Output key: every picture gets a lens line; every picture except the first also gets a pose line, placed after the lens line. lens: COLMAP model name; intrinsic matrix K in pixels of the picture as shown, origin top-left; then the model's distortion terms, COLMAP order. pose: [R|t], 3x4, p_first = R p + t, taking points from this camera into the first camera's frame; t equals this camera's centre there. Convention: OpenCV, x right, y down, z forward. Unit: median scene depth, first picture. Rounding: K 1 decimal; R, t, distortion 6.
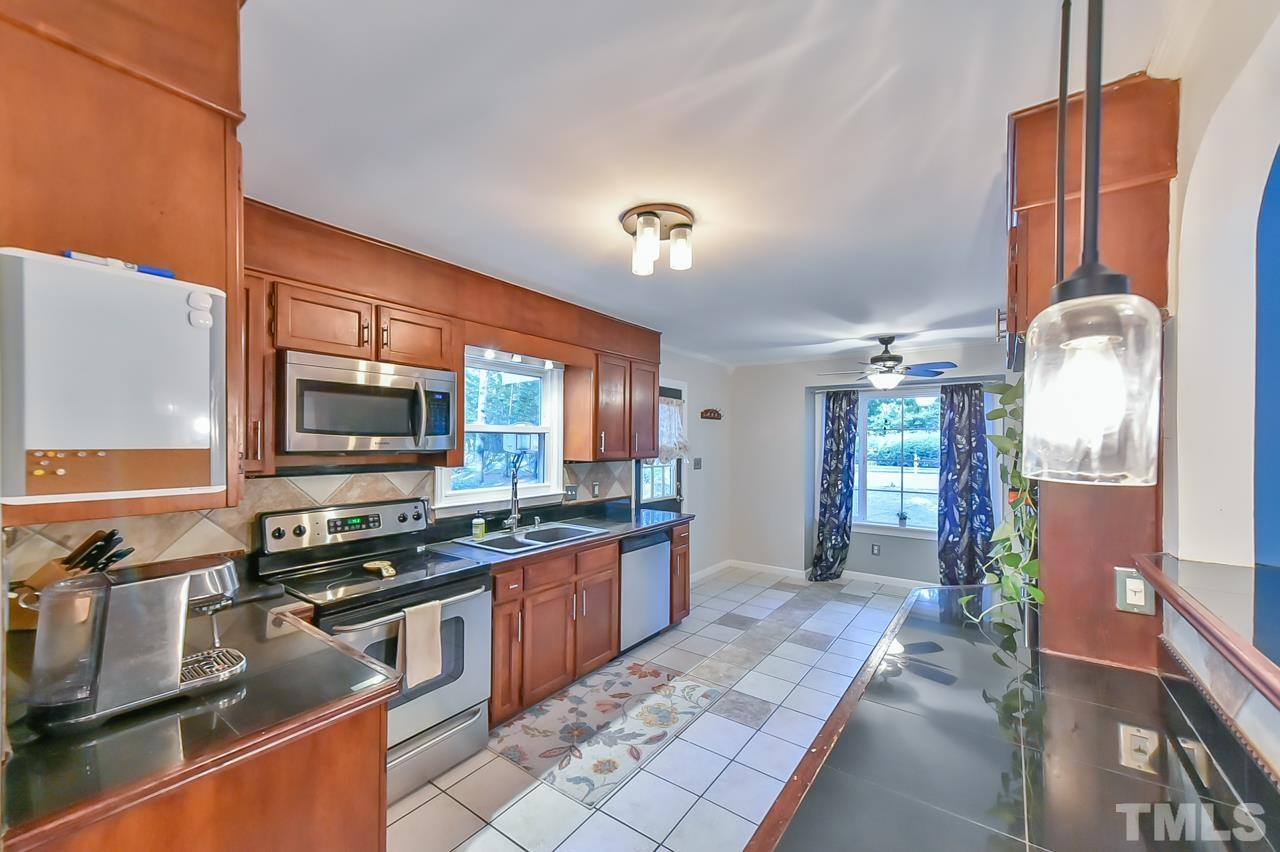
lens RADIAL K [[498.8, 0, 649.2], [0, 498.8, 444.1], [0, 0, 1]] dist [0.013815, -0.000222]
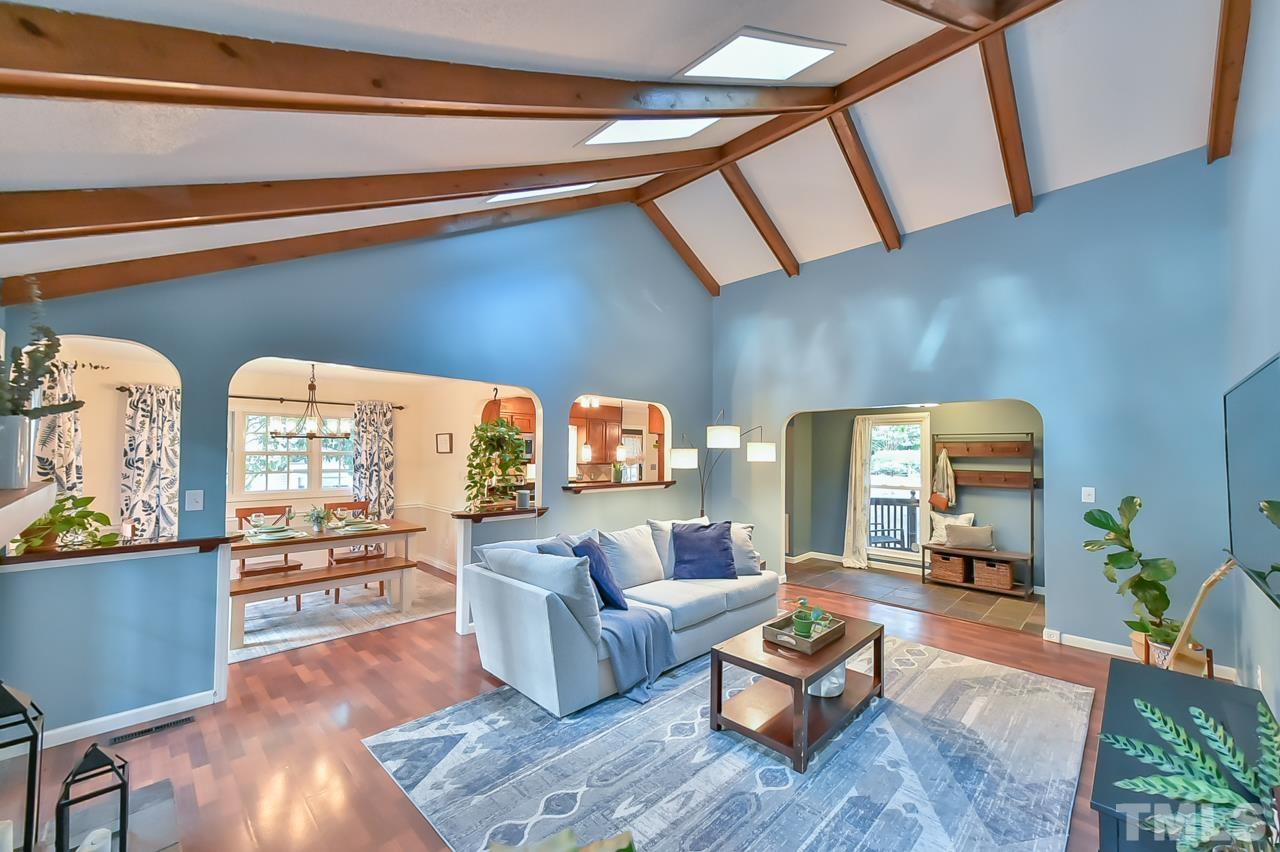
lens RADIAL K [[498.8, 0, 635.7], [0, 498.8, 445.3], [0, 0, 1]] dist [0.013815, -0.000222]
pose [[0.983143, 0.018233, -0.181926, 0.729249], [-0.021581, 0.999632, -0.016436, -0.027723], [0.181559, 0.020085, 0.983175, -1.767901]]
